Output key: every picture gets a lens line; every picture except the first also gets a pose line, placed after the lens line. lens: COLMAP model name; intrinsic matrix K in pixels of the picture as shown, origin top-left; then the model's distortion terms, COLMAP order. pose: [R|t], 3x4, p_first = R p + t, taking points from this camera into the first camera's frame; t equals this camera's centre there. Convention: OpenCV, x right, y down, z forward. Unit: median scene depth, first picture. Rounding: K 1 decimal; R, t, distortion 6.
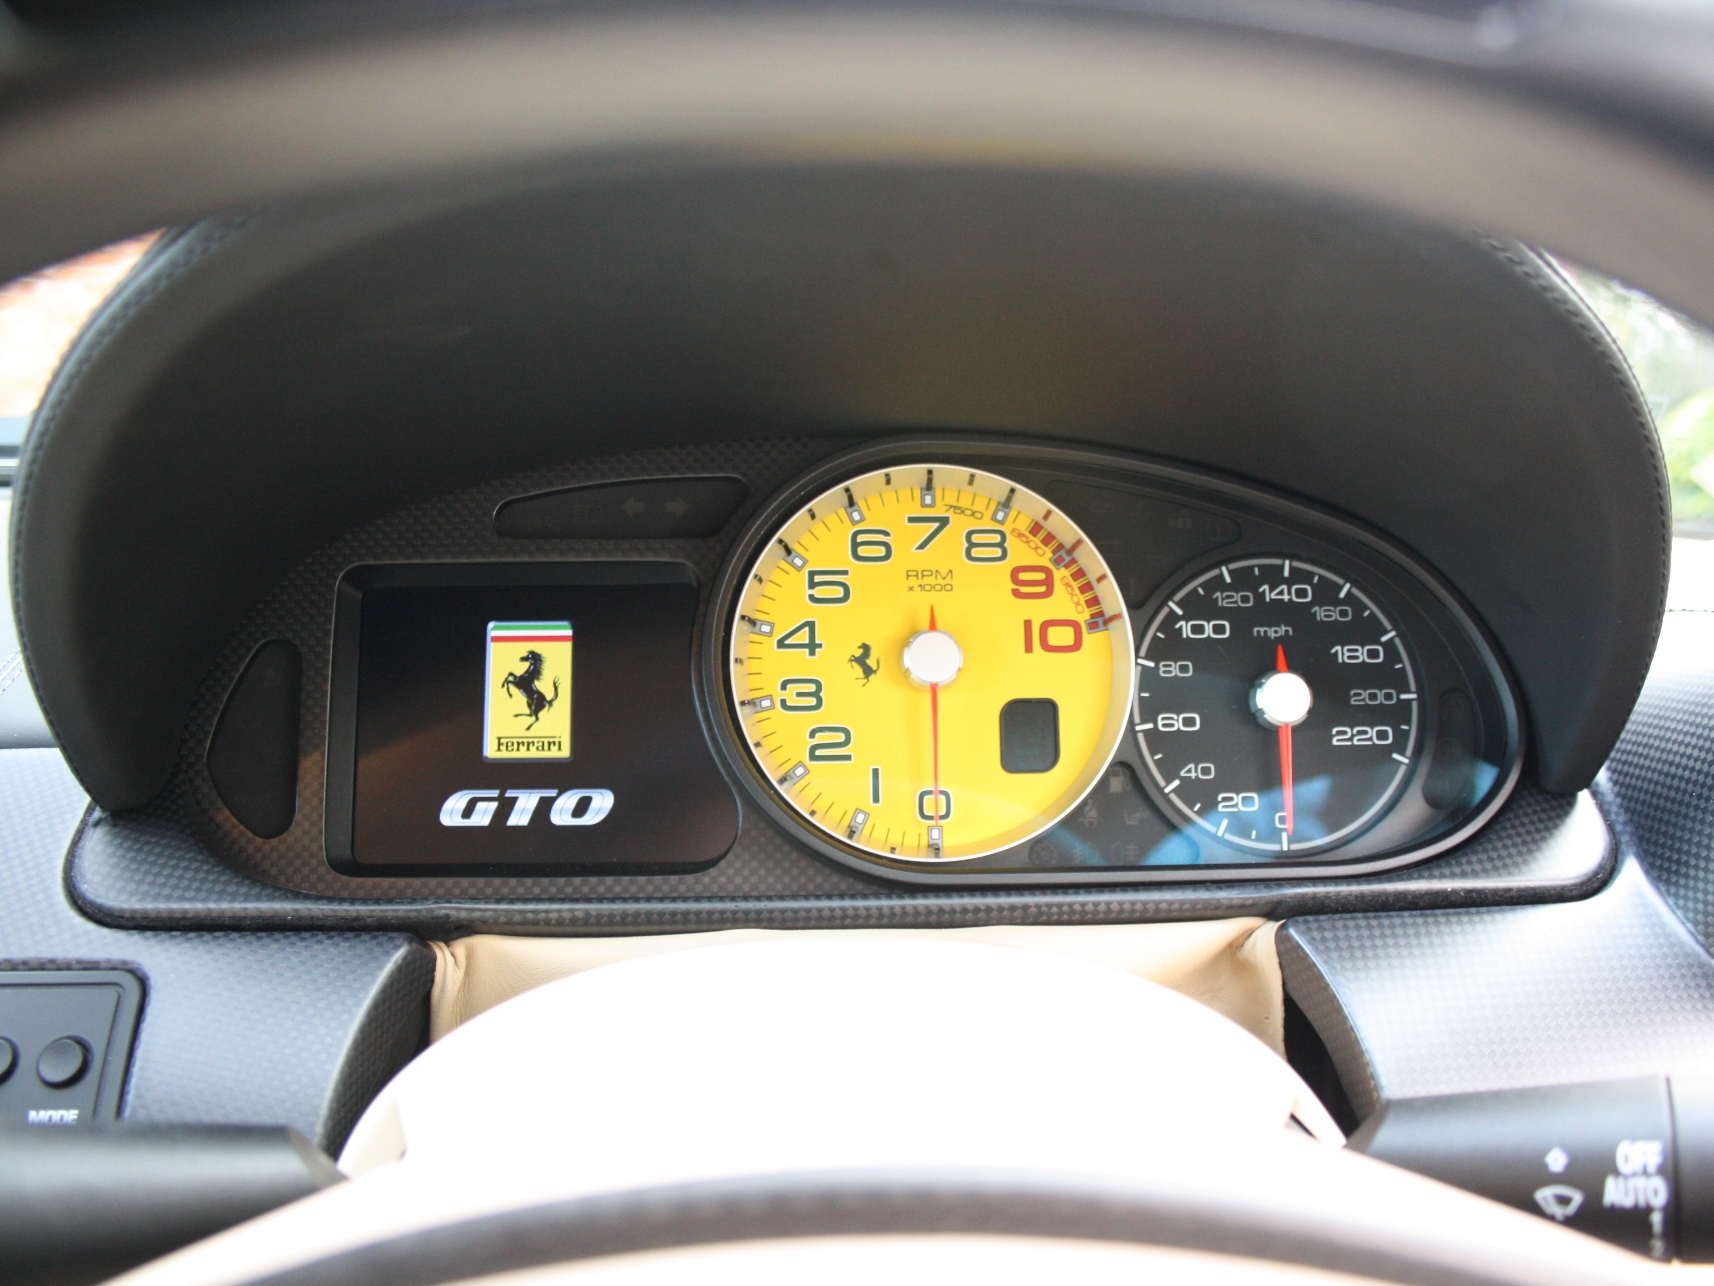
lens RADIAL K [[1505.4, 0, 908.5], [0, 1505.4, 699.1], [0, 0, 1]] dist [-0.125831, -0.003182]
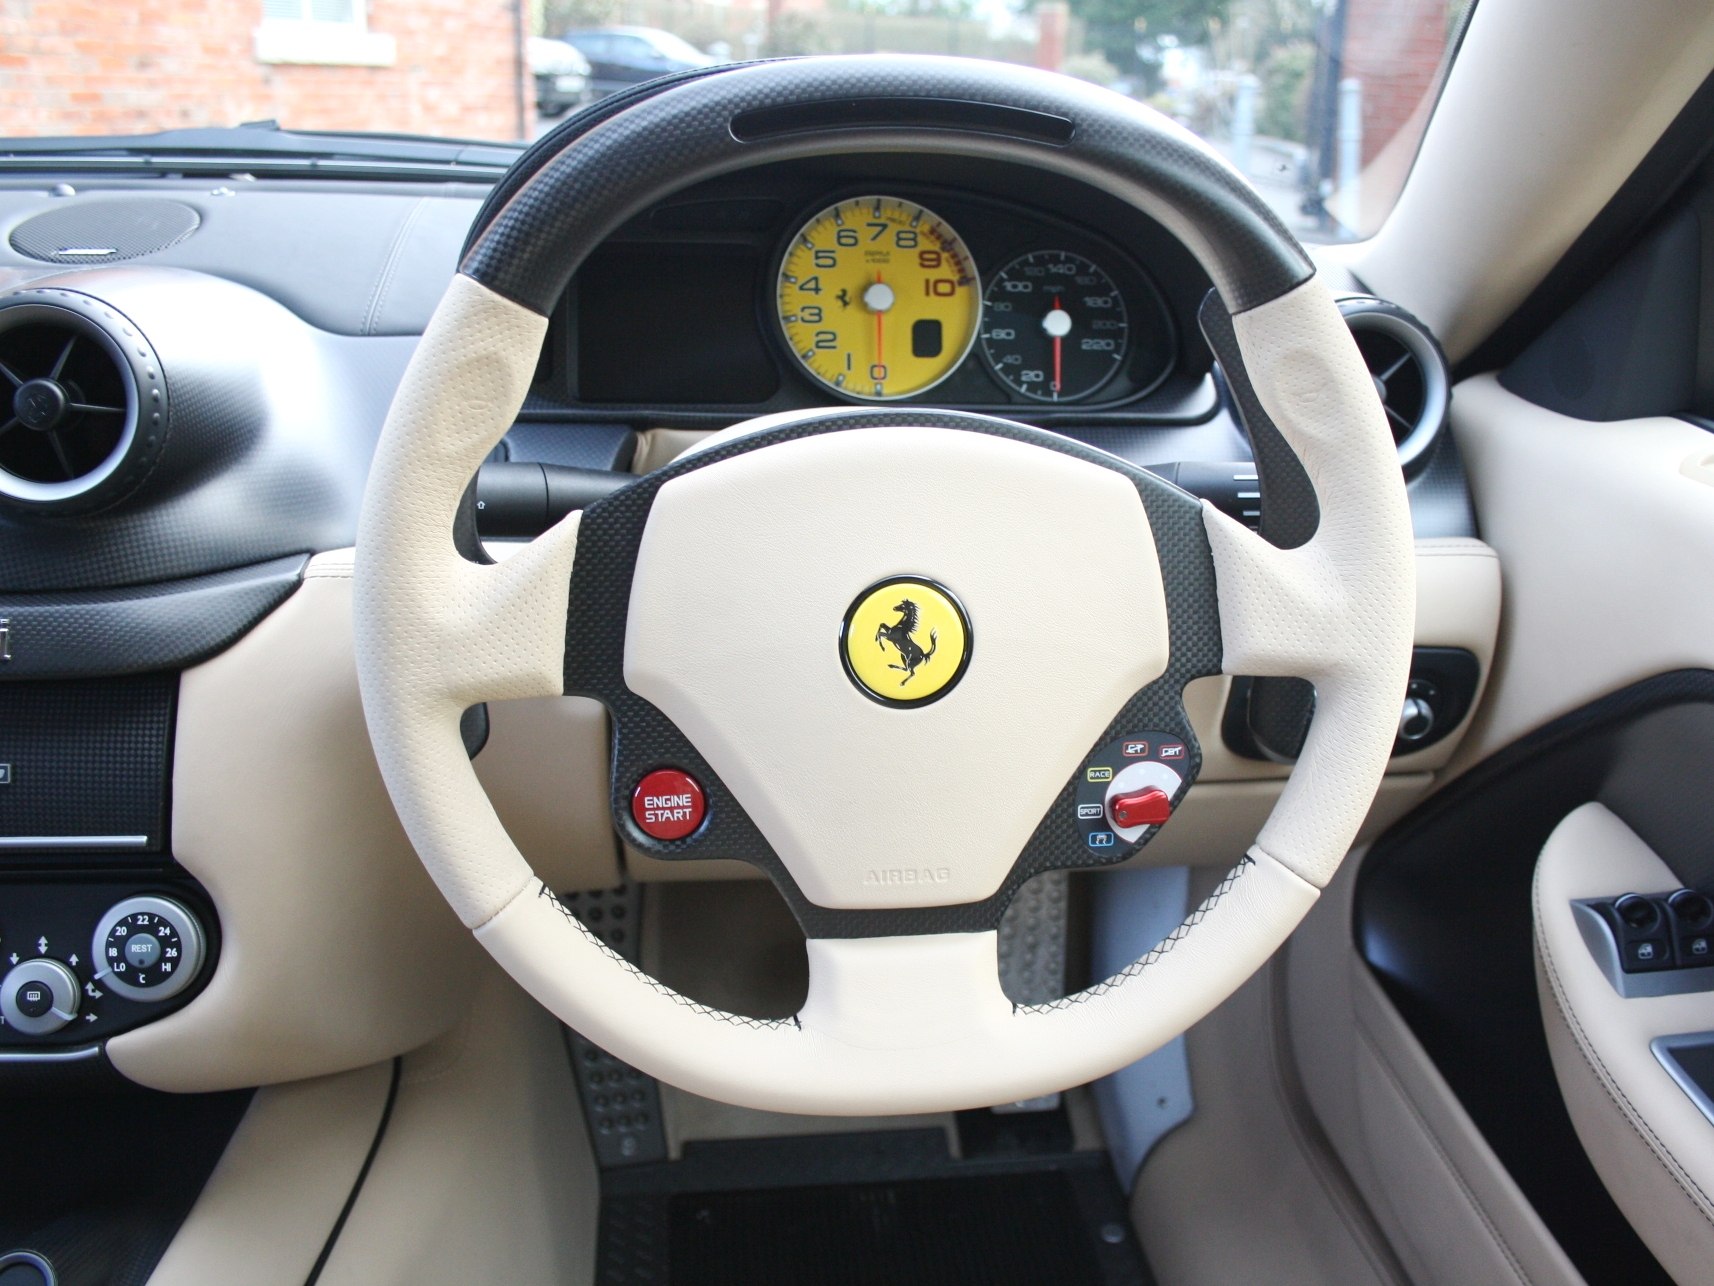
lens RADIAL K [[1559.8, 0, 859.1], [0, 1559.8, 654.1], [0, 0, 1]] dist [-0.095338, 0.000000]
pose [[0.998083, 0.010417, 0.061002, -0.126201], [-0.020299, 0.986300, 0.163706, 0.099367], [-0.058461, -0.164630, 0.984621, -1.050104]]
